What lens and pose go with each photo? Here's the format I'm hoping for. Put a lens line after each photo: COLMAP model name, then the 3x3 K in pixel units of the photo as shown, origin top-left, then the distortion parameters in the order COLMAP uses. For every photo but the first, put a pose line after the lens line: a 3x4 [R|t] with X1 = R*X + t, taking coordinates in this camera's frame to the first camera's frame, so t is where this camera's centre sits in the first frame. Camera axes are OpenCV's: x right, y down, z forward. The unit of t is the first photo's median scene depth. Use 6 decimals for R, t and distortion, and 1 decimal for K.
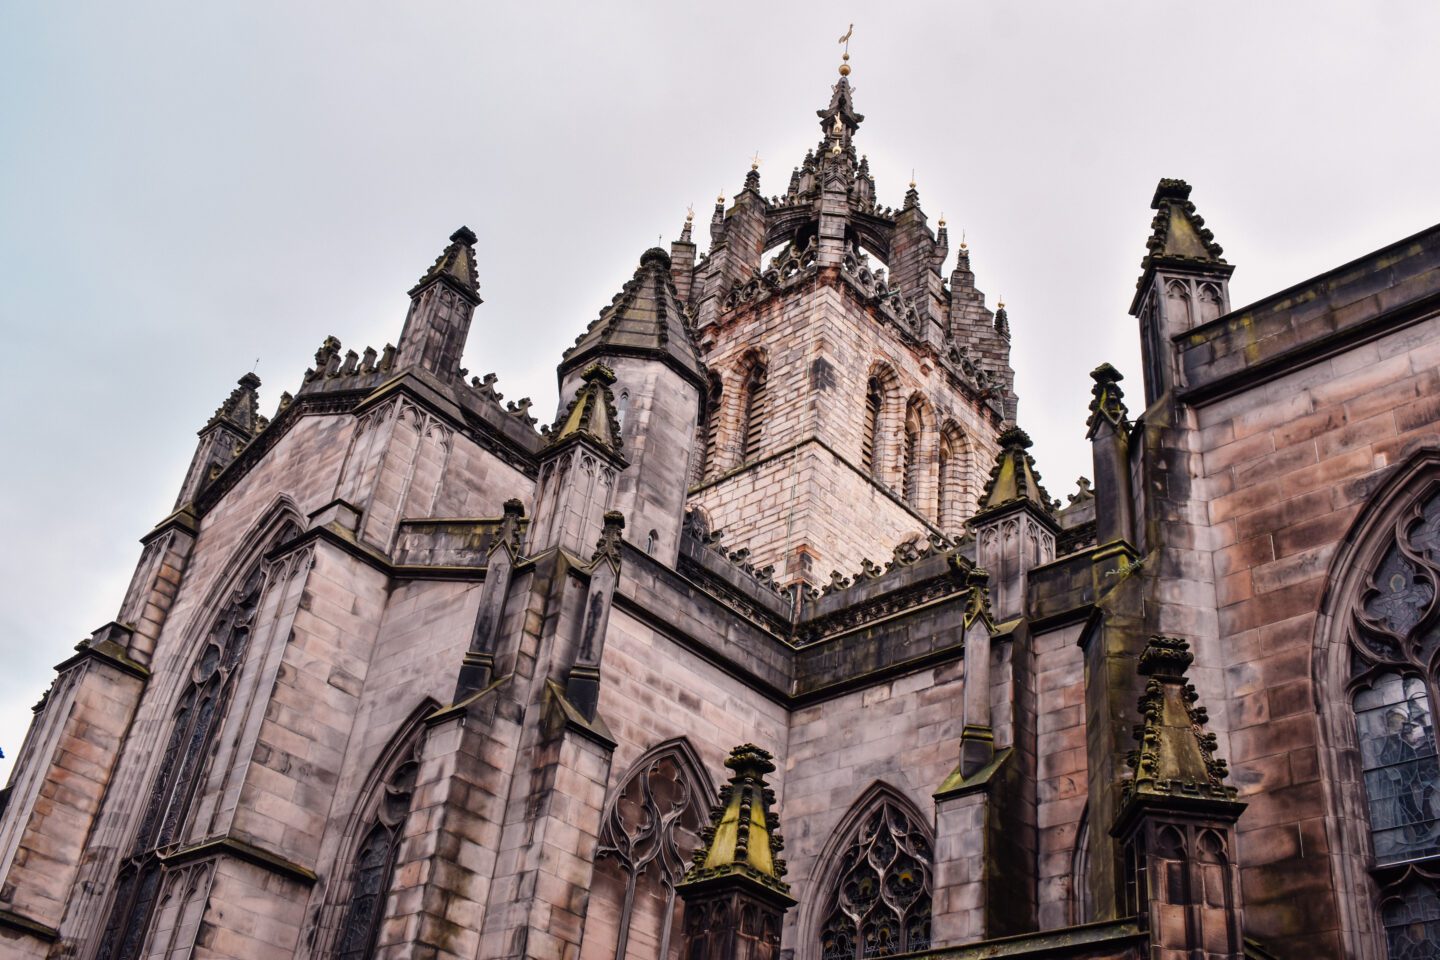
lens RADIAL K [[1441.9, 0, 722.4], [0, 1441.9, 483.9], [0, 0, 1]] dist [-0.067805, 0.000000]
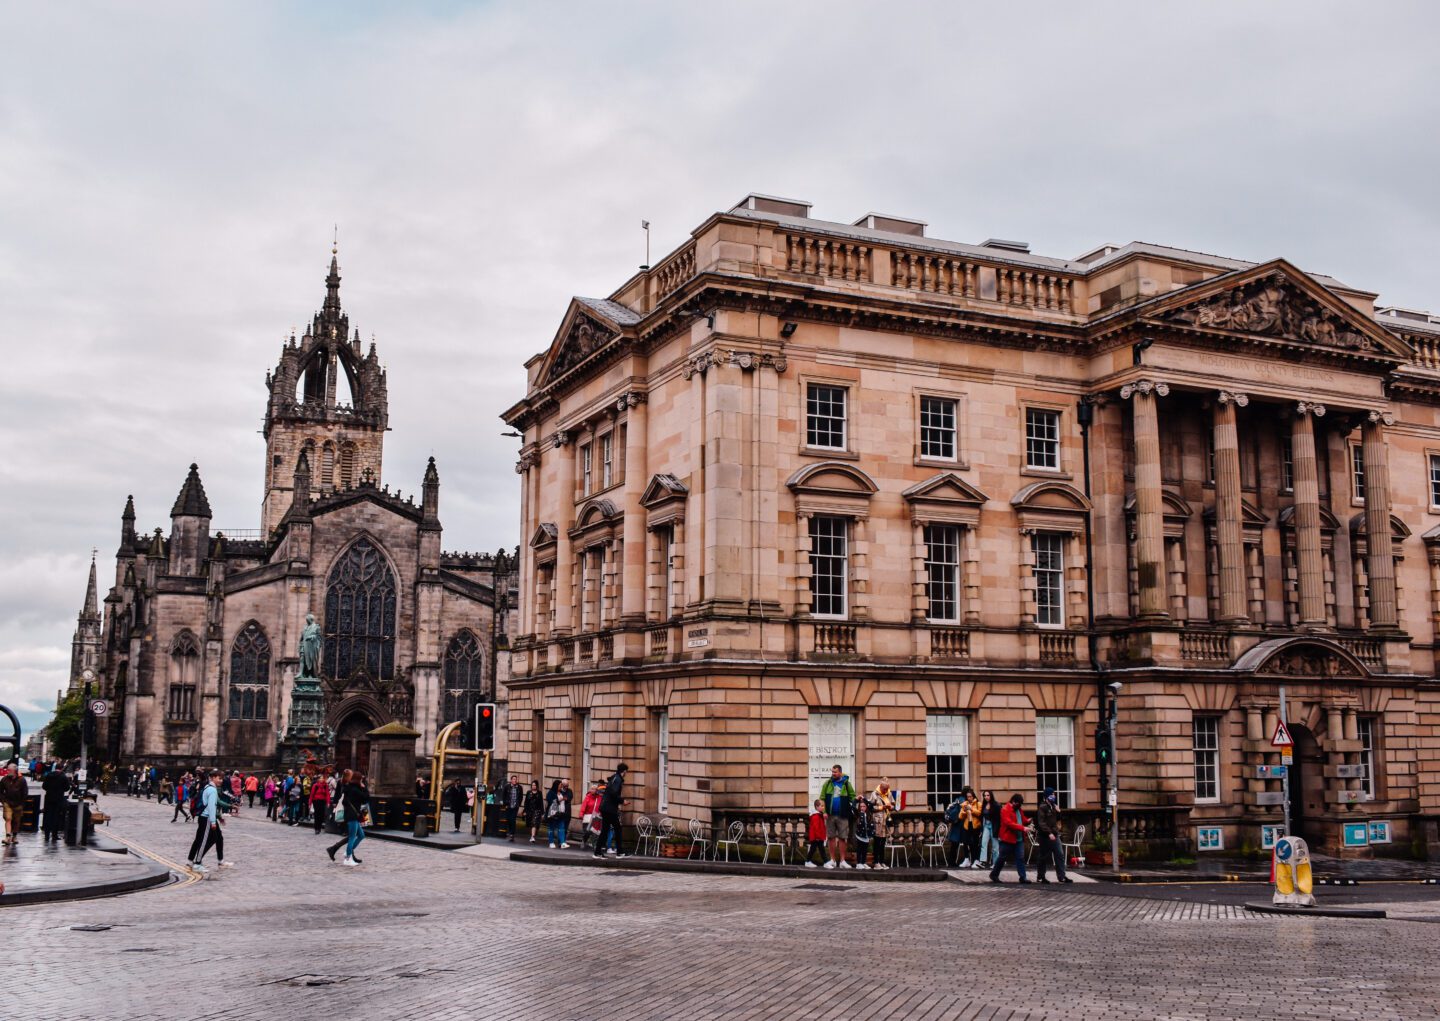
lens RADIAL K [[1535.9, 0, 716.6], [0, 1535.9, 505.9], [0, 0, 1]] dist [-0.084655, 0.000000]
pose [[0.889648, -0.164027, -0.426171, 3.037026], [0.324622, 0.883543, 0.337598, -1.045943], [0.321165, -0.438688, 0.839289, -1.971102]]
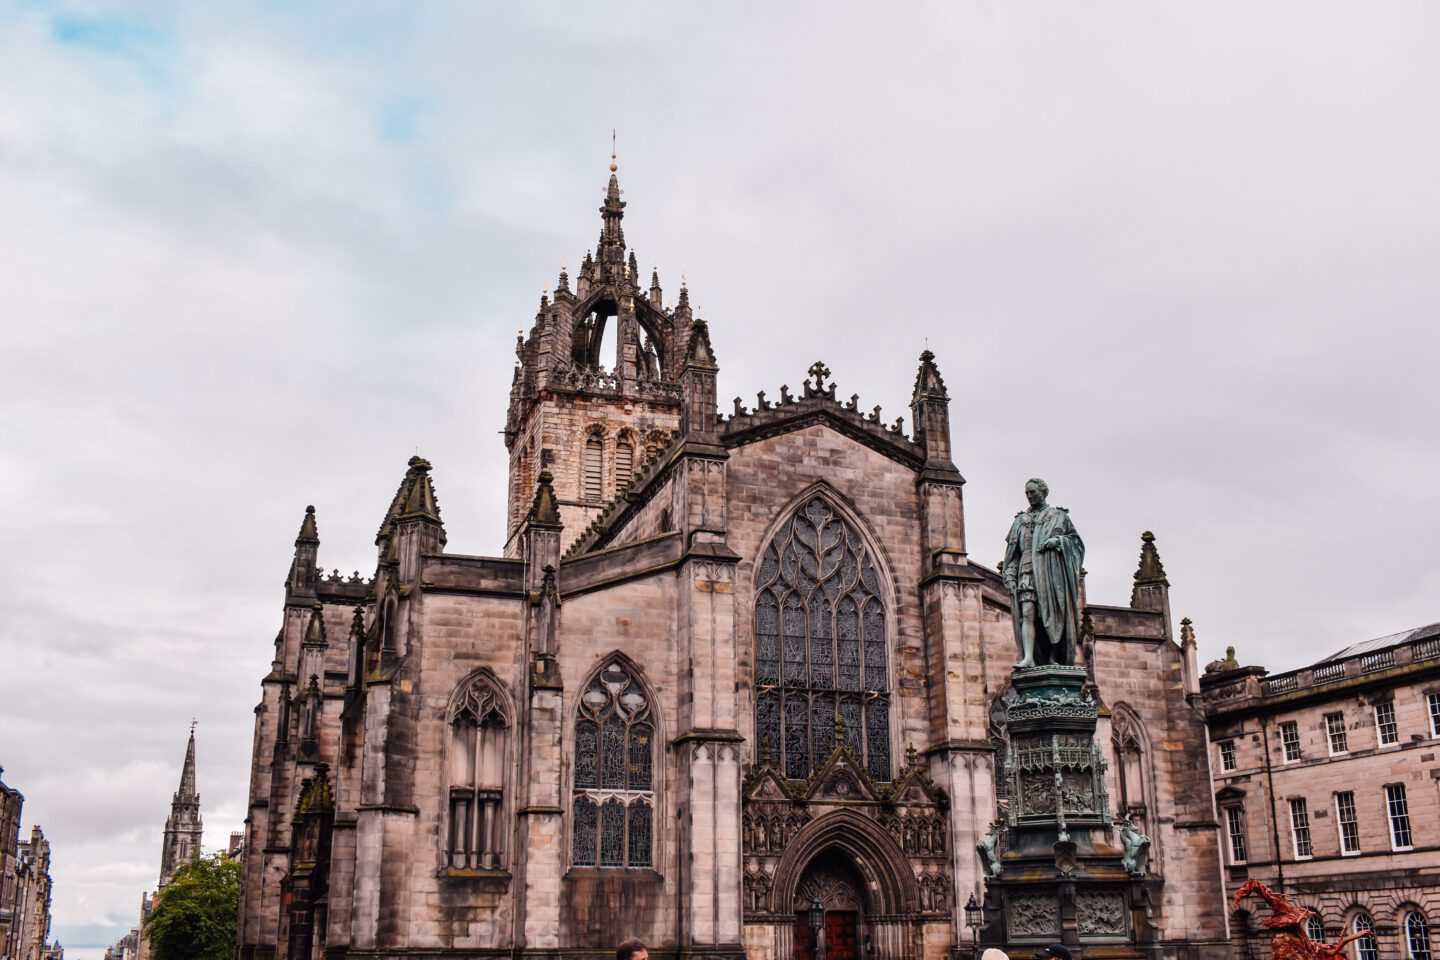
lens RADIAL K [[1441.9, 0, 723.8], [0, 1441.9, 480.8], [0, 0, 1]] dist [-0.067805, 0.000000]
pose [[0.874770, -0.253797, -0.412753, 1.390812], [0.351782, 0.918455, 0.180803, -0.408707], [0.333207, -0.303360, 0.892718, -0.823899]]
